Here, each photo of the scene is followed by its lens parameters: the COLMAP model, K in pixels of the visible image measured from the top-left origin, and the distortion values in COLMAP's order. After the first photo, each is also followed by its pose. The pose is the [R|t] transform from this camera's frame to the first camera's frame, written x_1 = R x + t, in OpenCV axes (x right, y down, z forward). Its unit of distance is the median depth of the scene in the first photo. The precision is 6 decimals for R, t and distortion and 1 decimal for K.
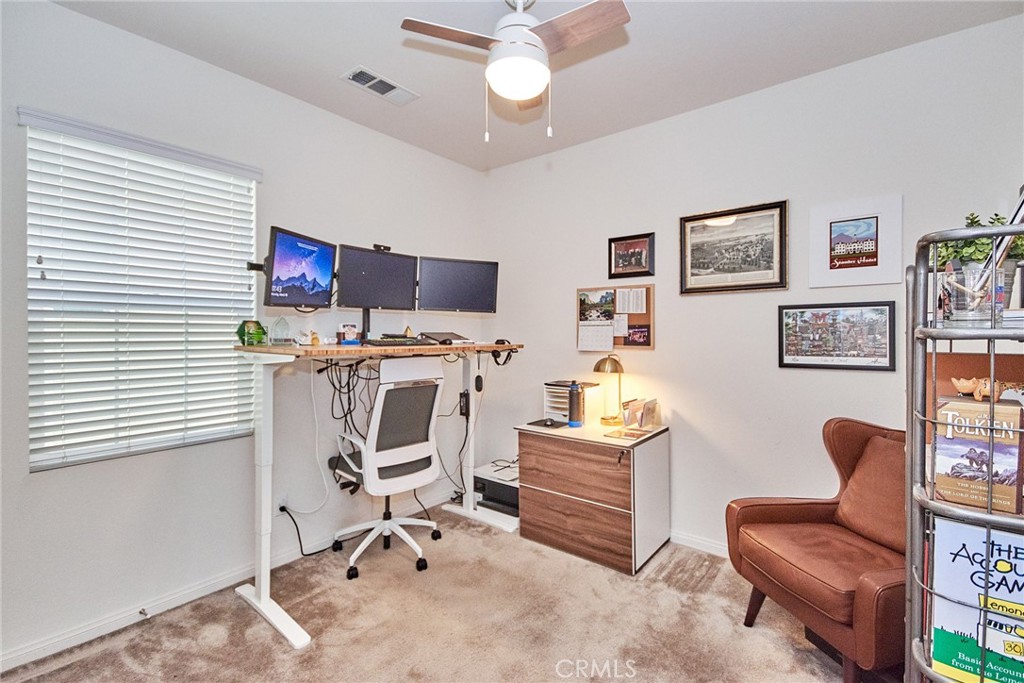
lens RADIAL K [[464.2, 0, 516.2], [0, 464.2, 339.9], [0, 0, 1]] dist [-0.000457, 0.000149]
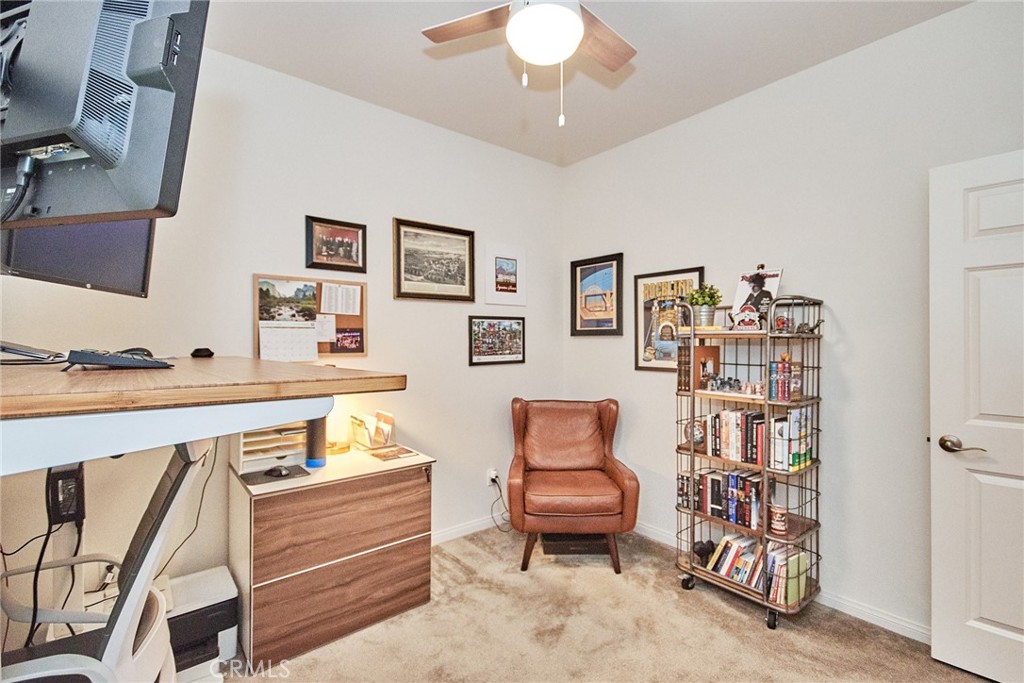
lens RADIAL K [[464.2, 0, 516.2], [0, 464.2, 339.9], [0, 0, 1]] dist [-0.000457, 0.000149]
pose [[0.196188, 0.000699, 0.980566, -0.559454], [0.018391, 0.999821, -0.004392, -0.001796], [-0.980394, 0.018895, 0.196141, 0.583906]]
